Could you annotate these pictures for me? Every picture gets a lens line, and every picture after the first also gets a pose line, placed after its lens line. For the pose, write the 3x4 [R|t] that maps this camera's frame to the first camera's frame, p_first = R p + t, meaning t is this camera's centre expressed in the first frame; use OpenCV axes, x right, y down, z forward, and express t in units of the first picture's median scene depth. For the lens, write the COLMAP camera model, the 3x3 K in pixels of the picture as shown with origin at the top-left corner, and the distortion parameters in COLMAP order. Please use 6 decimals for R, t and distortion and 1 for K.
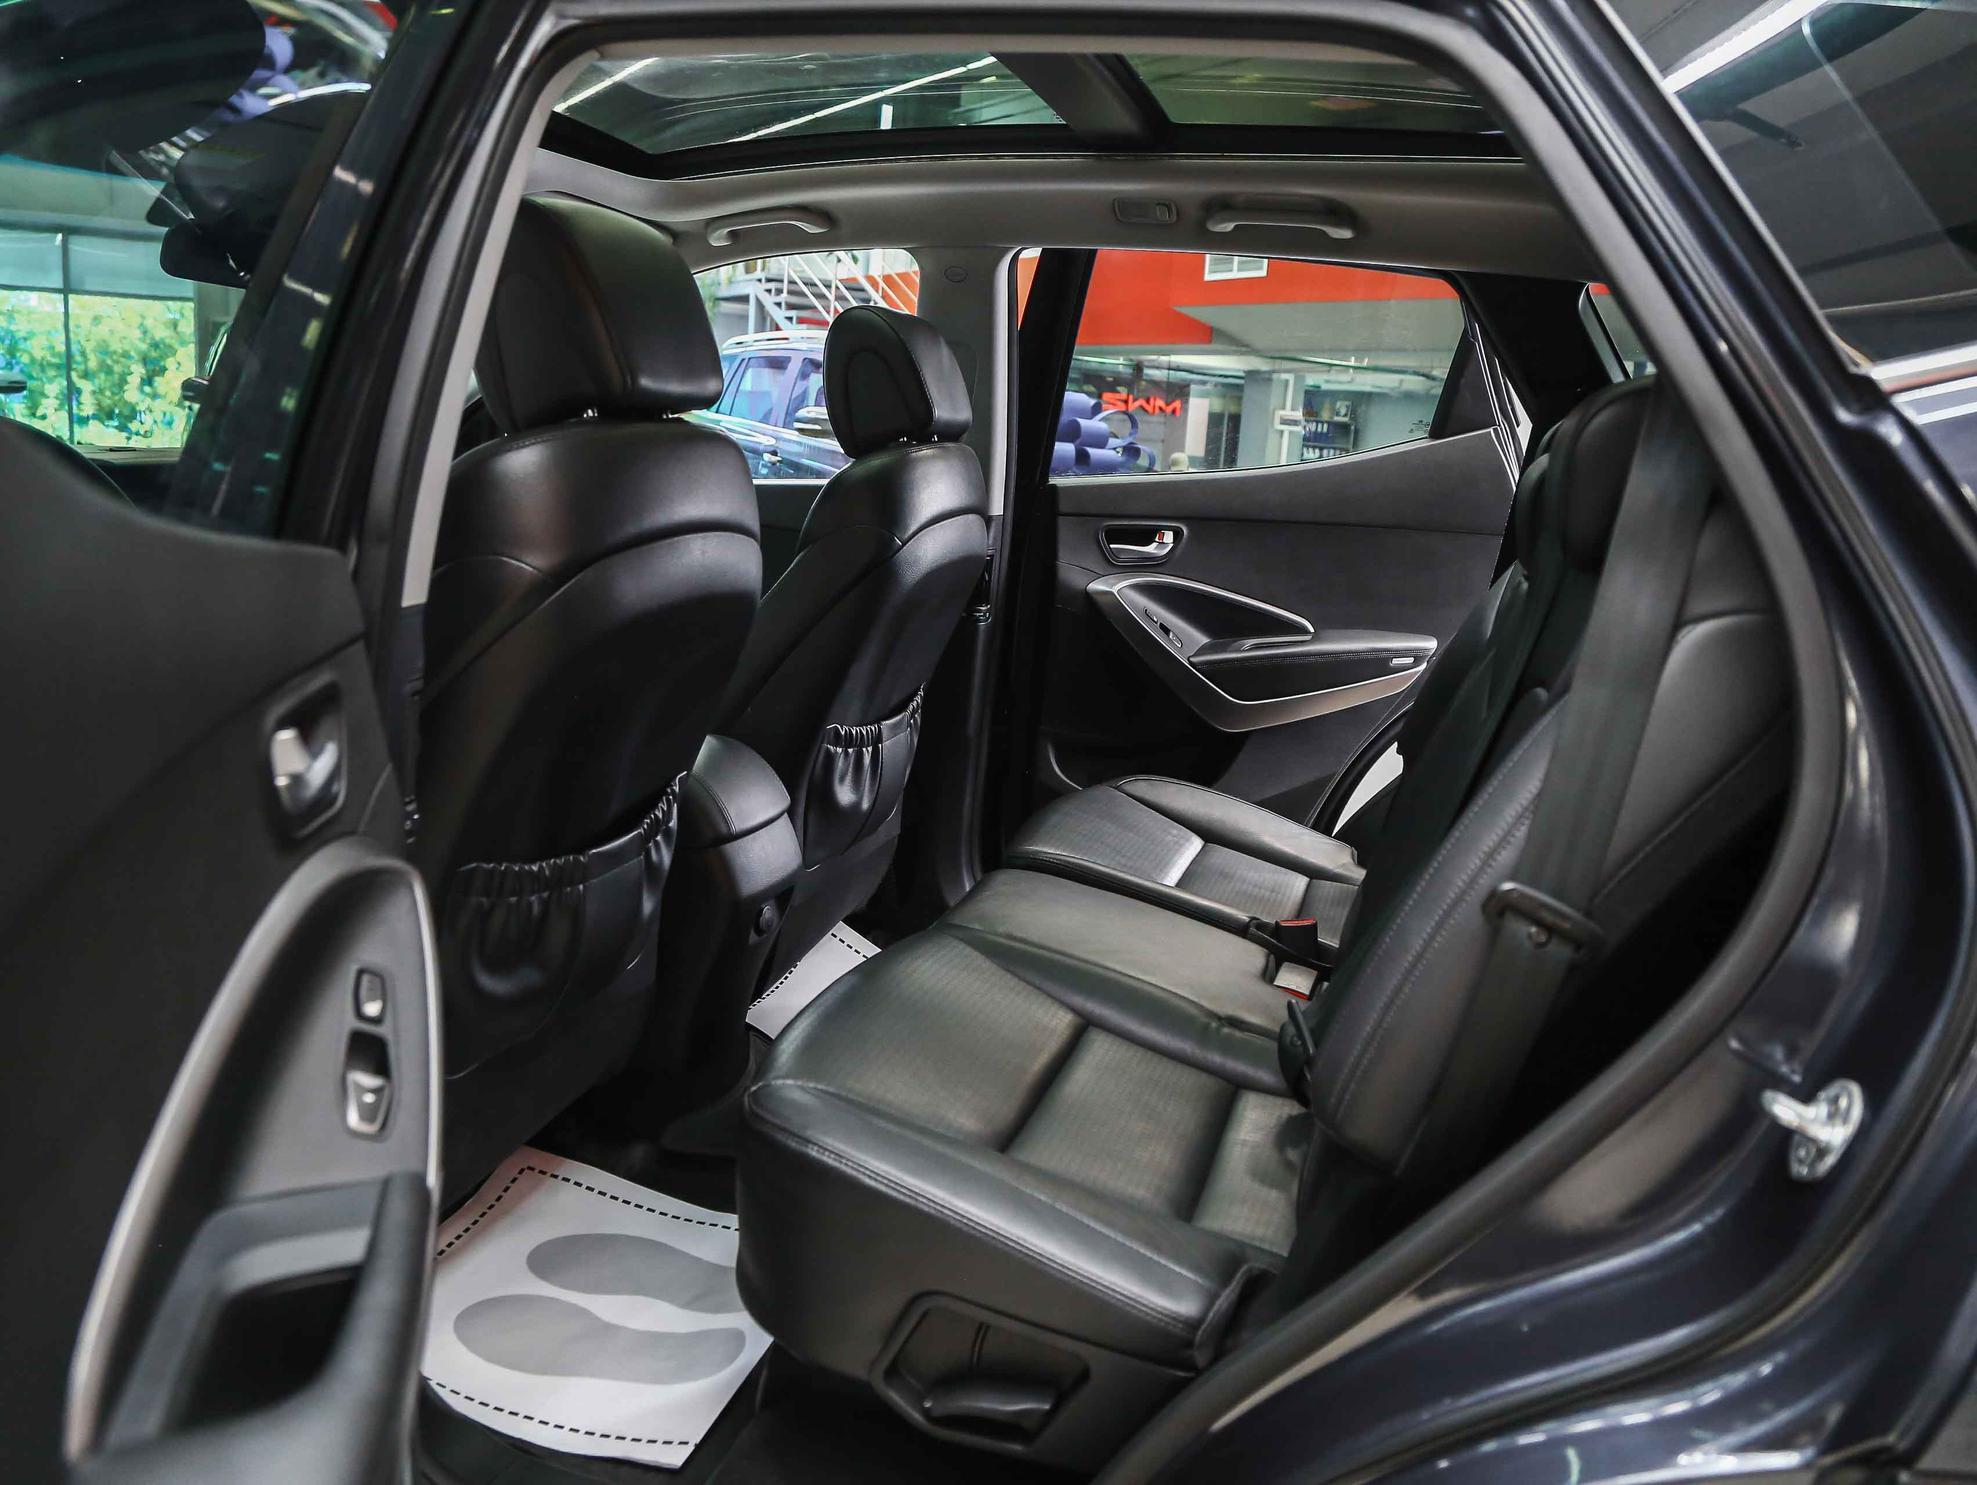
lens RADIAL K [[1520.2, 0, 988.5], [0, 1520.2, 742.5], [0, 0, 1]] dist [-0.136030, 0.088603]
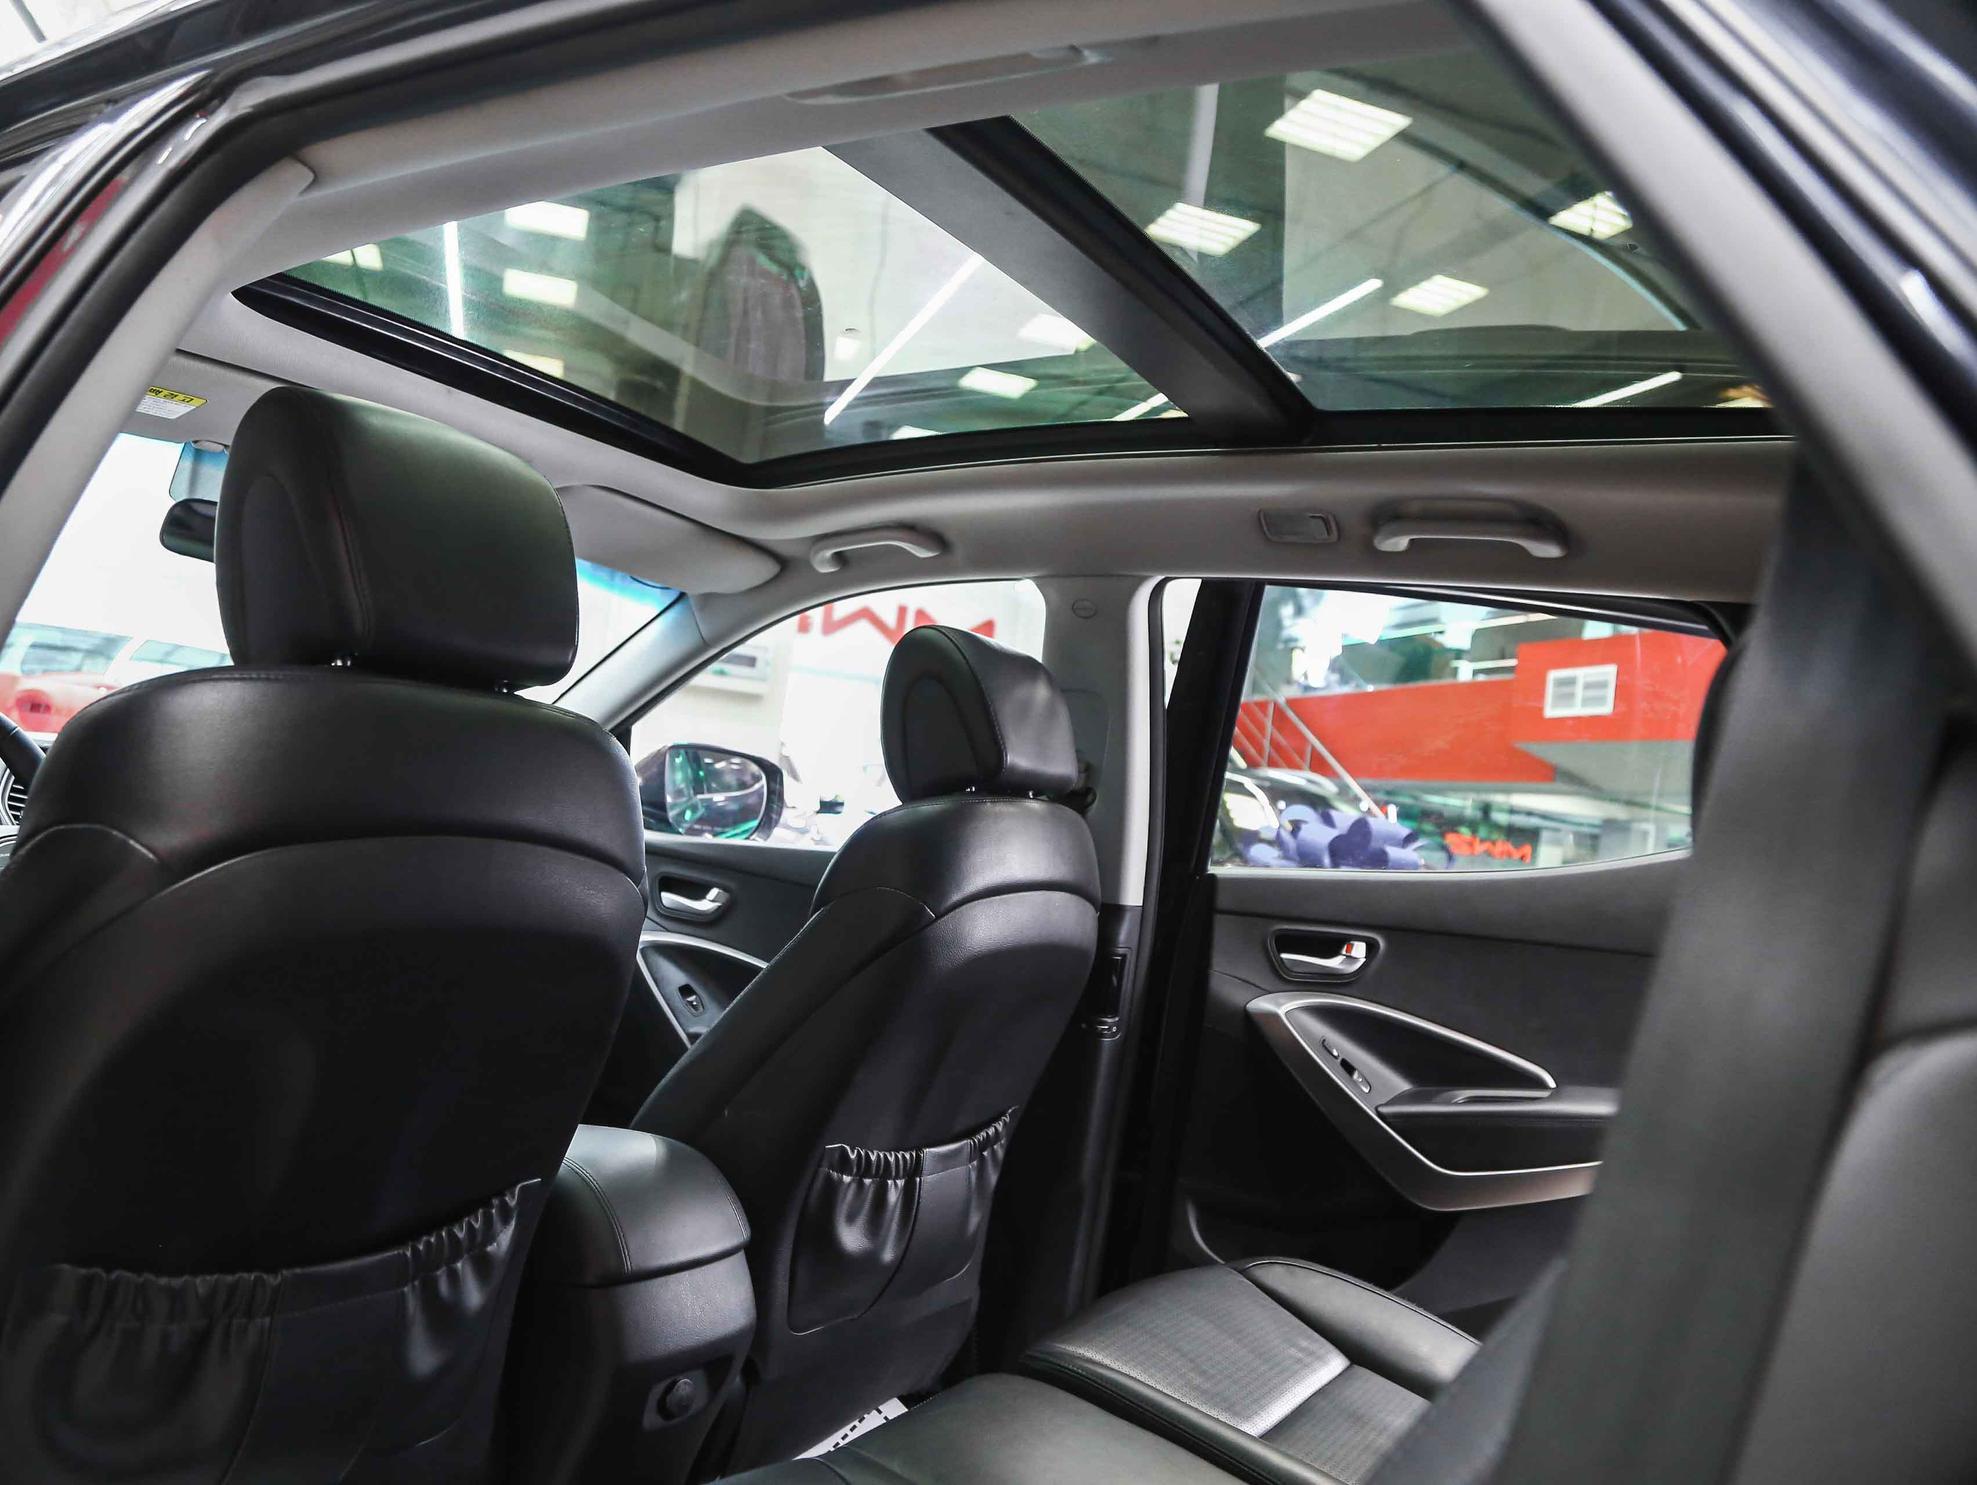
lens RADIAL K [[1520.2, 0, 988.5], [0, 1520.2, 742.5], [0, 0, 1]] dist [-0.136030, 0.088603]
pose [[0.970916, 0.044409, -0.235266, 0.127146], [-0.108262, 0.957881, -0.265977, -0.010950], [0.213545, 0.283712, 0.934829, 0.221708]]
